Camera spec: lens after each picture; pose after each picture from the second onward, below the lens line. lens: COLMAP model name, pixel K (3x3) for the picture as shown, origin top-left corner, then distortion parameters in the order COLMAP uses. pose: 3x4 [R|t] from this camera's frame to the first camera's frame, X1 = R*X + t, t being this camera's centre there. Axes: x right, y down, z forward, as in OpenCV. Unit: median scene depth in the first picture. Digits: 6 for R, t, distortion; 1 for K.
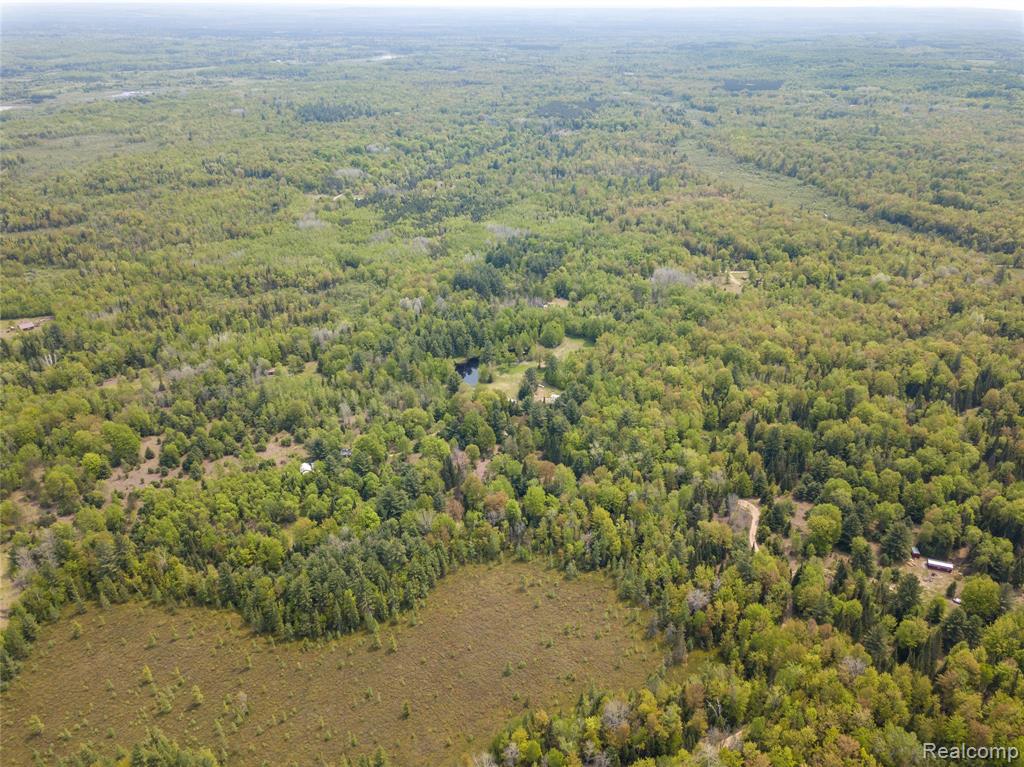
lens RADIAL K [[786.6, 0, 514.6], [0, 786.6, 377.0], [0, 0, 1]] dist [0.029584, -0.000898]
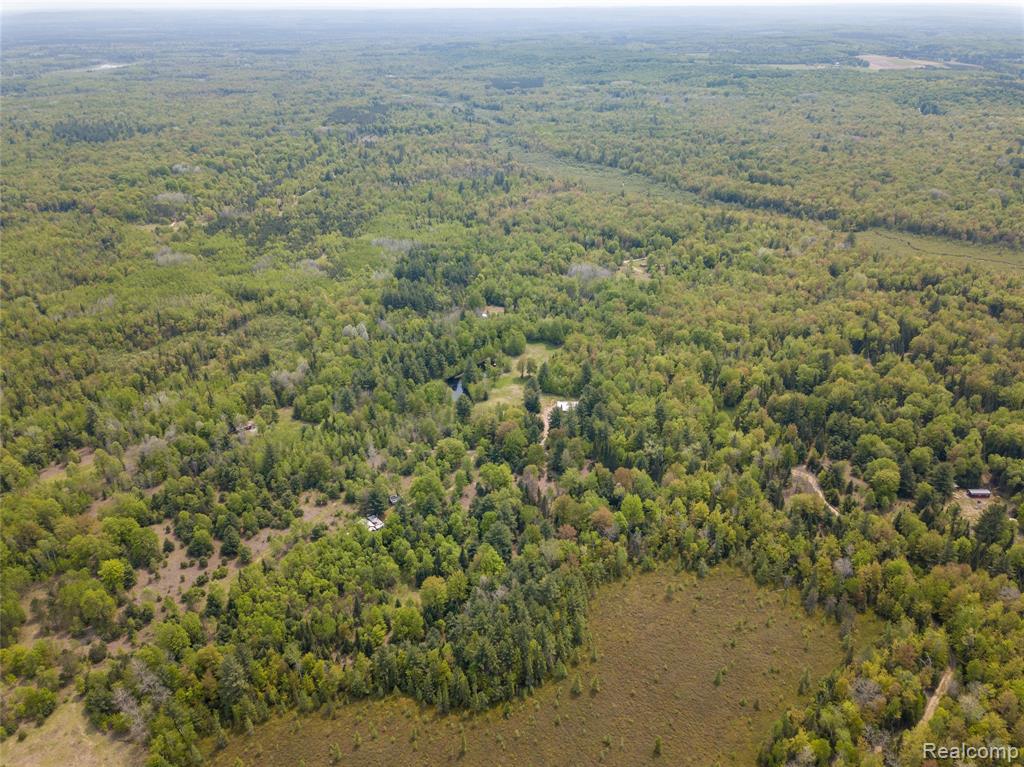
lens RADIAL K [[786.6, 0, 514.6], [0, 786.6, 377.0], [0, 0, 1]] dist [0.029584, -0.000898]
pose [[0.944583, -0.150460, 0.291763, -0.209385], [0.150879, 0.988325, 0.021200, -0.027400], [-0.291546, 0.023996, 0.956256, 0.049953]]
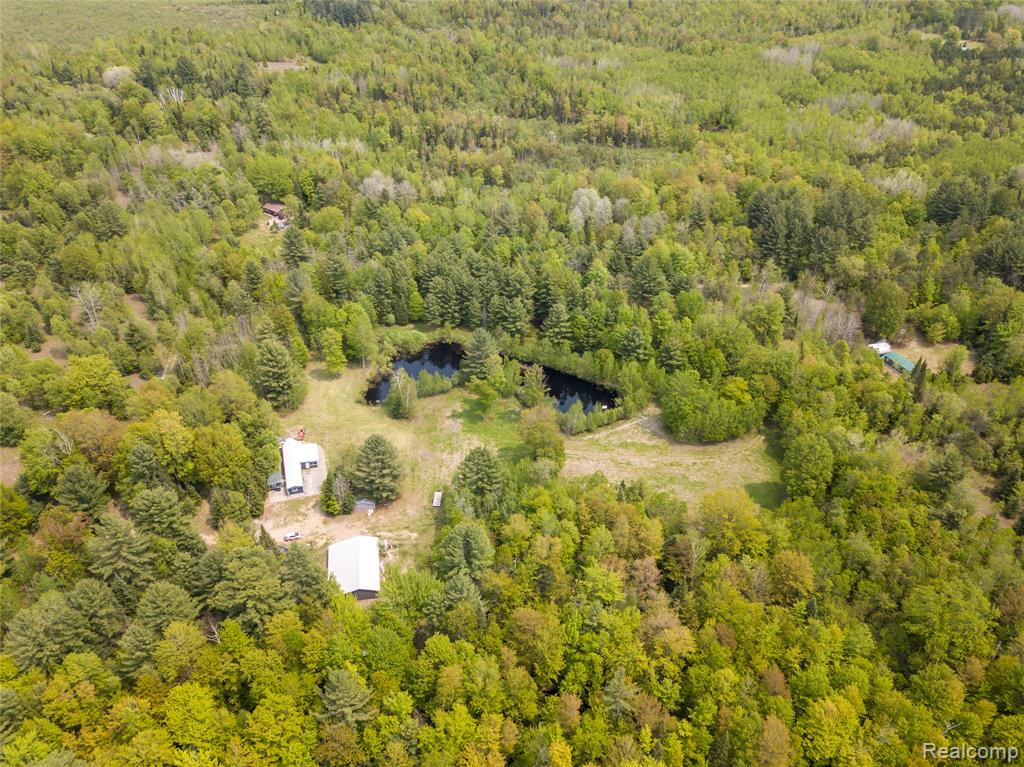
lens RADIAL K [[794.0, 0, 527.2], [0, 794.0, 384.1], [0, 0, 1]] dist [0.045861, -0.000595]
pose [[0.510218, 0.496582, -0.702199, 0.214706], [-0.384091, 0.862088, 0.330572, -0.128202], [0.769514, 0.101044, 0.630585, 0.602957]]
